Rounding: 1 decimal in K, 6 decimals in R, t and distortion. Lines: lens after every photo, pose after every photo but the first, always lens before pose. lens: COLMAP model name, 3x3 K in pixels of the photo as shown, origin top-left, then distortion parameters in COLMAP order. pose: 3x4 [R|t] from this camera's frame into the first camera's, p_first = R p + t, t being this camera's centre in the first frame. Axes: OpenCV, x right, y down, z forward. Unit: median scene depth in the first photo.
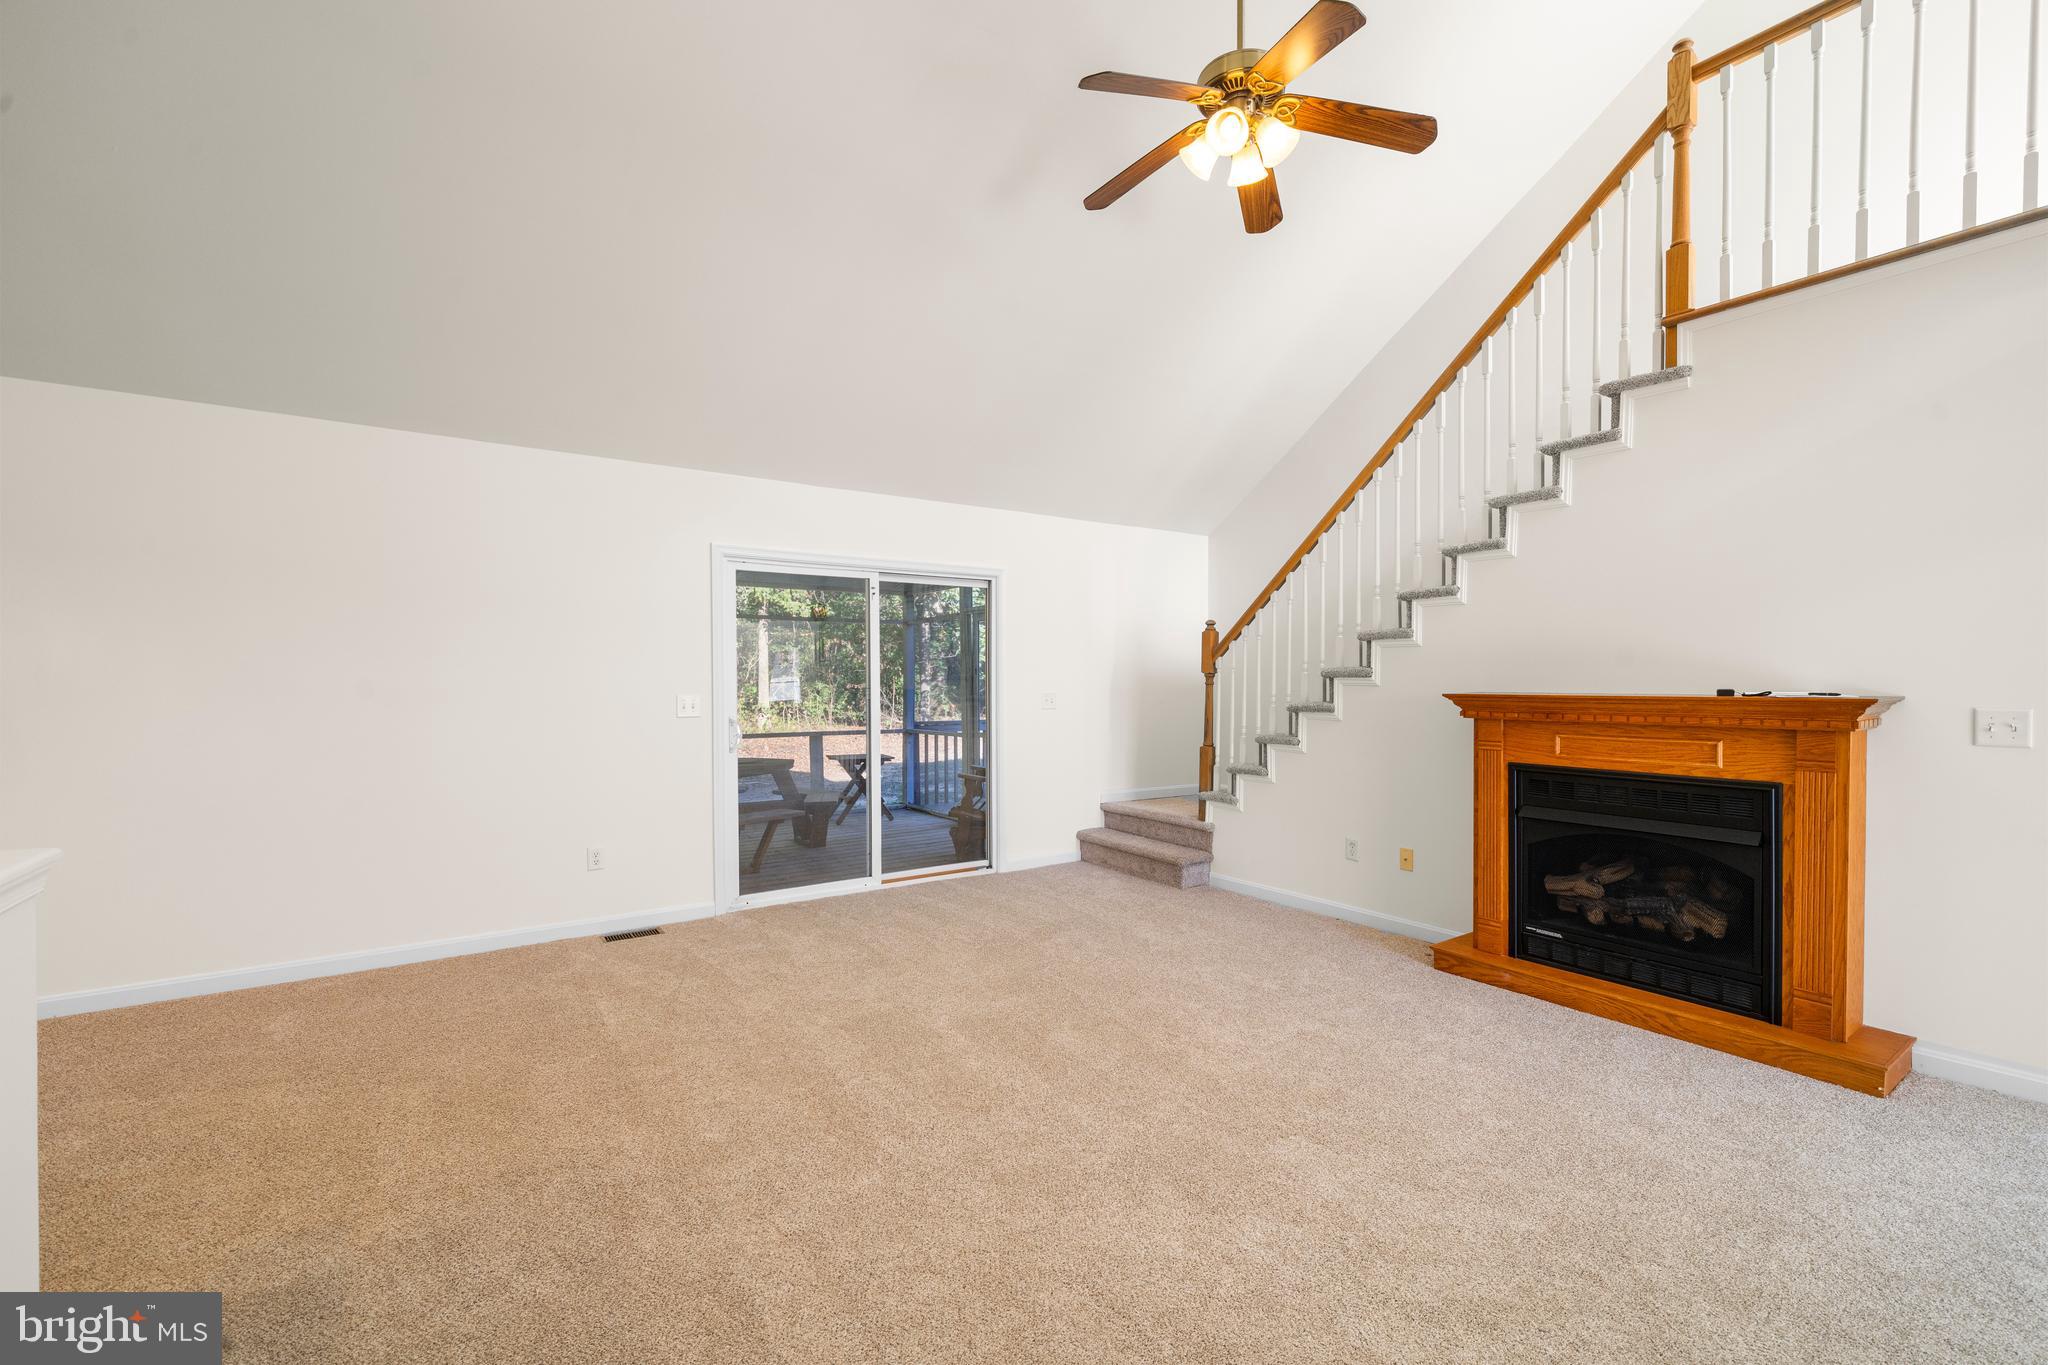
lens RADIAL K [[866.9, 0, 1030.5], [0, 866.9, 693.0], [0, 0, 1]] dist [0.000248, 0.000146]
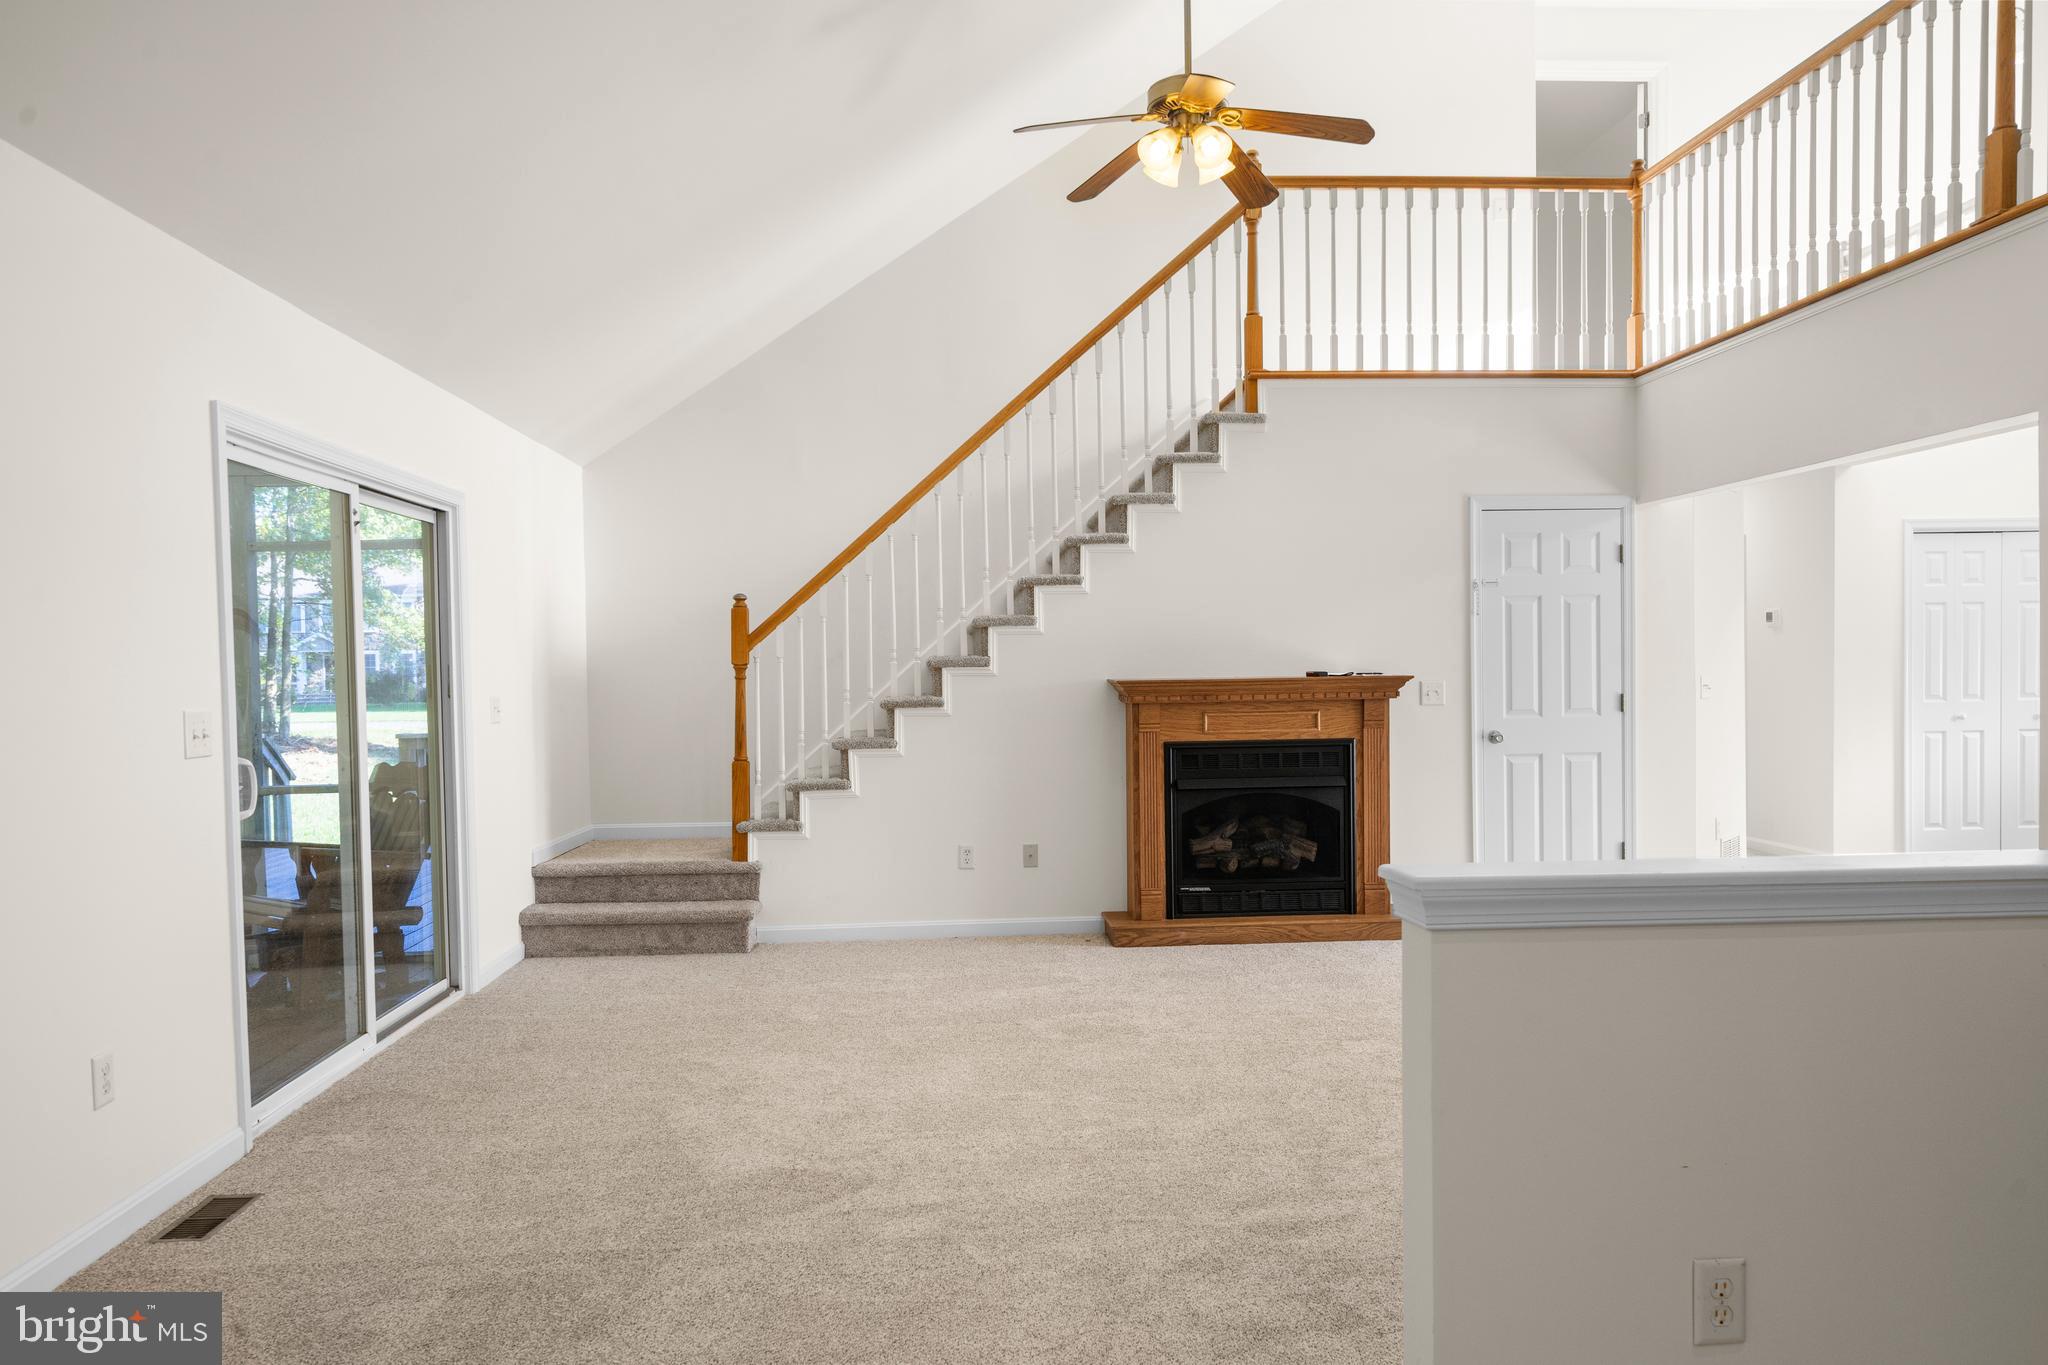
lens RADIAL K [[1365.9, 0, 1025.6], [0, 1365.9, 695.7], [0, 0, 1]] dist [0.003378, 0.002986]
pose [[0.513634, -0.023616, 0.857684, -1.058263], [0.027890, 0.999552, 0.010820, -0.002110], [-0.857556, 0.018363, 0.514063, 0.271943]]
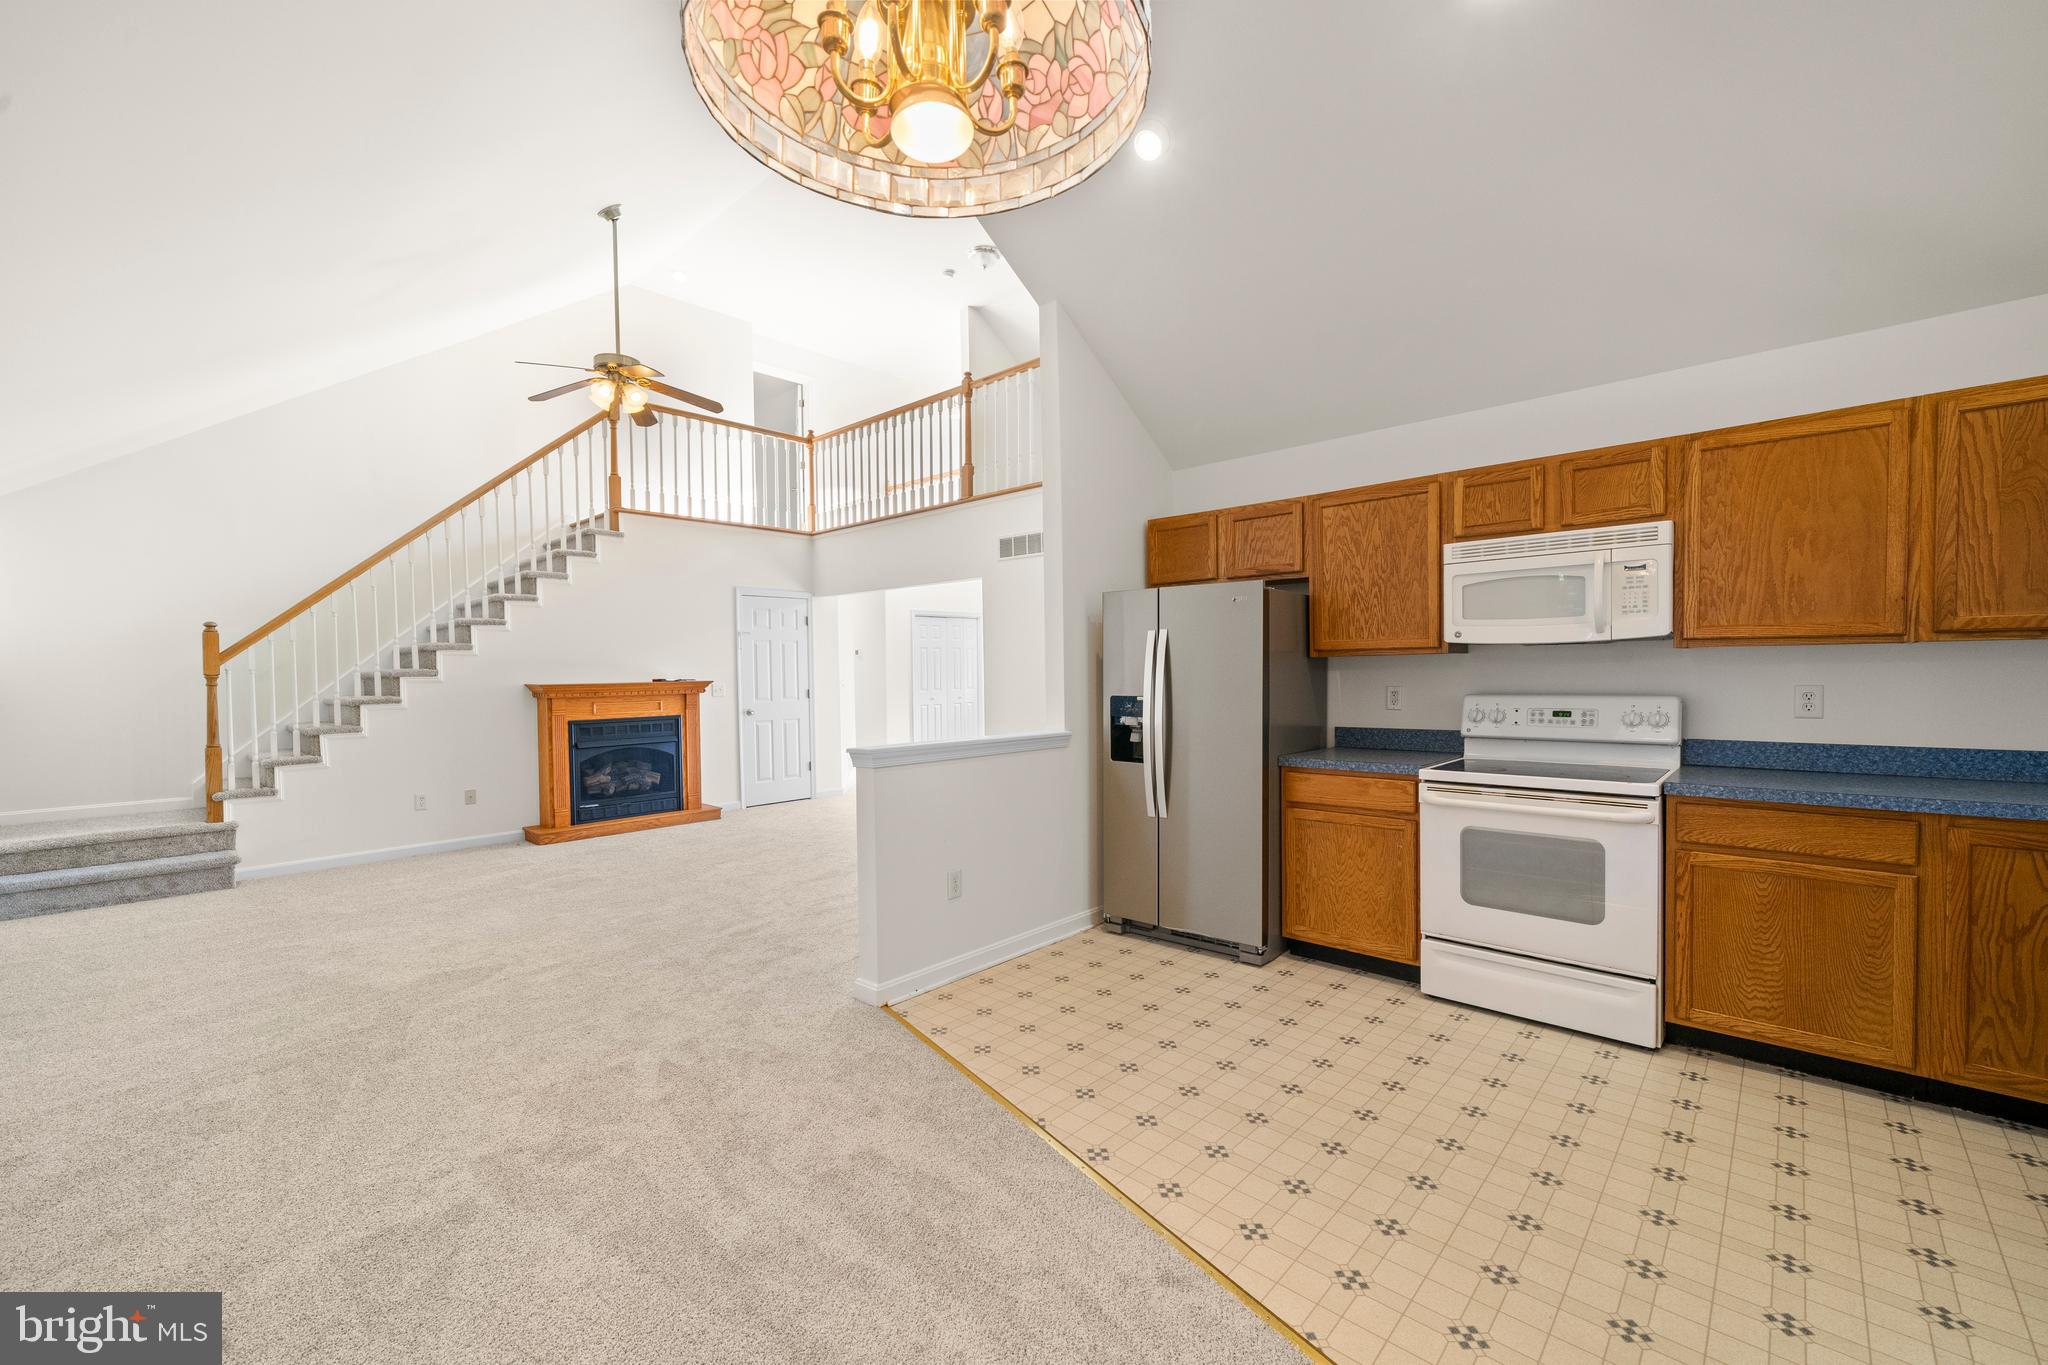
lens RADIAL K [[827.9, 0, 1025.4], [0, 827.9, 691.5], [0, 0, 1]] dist [-0.000454, -0.000155]
pose [[-0.214297, -0.022901, 0.976500, -1.437702], [0.029371, 0.999122, 0.029877, -0.006957], [-0.976327, 0.035083, -0.213436, 0.438369]]
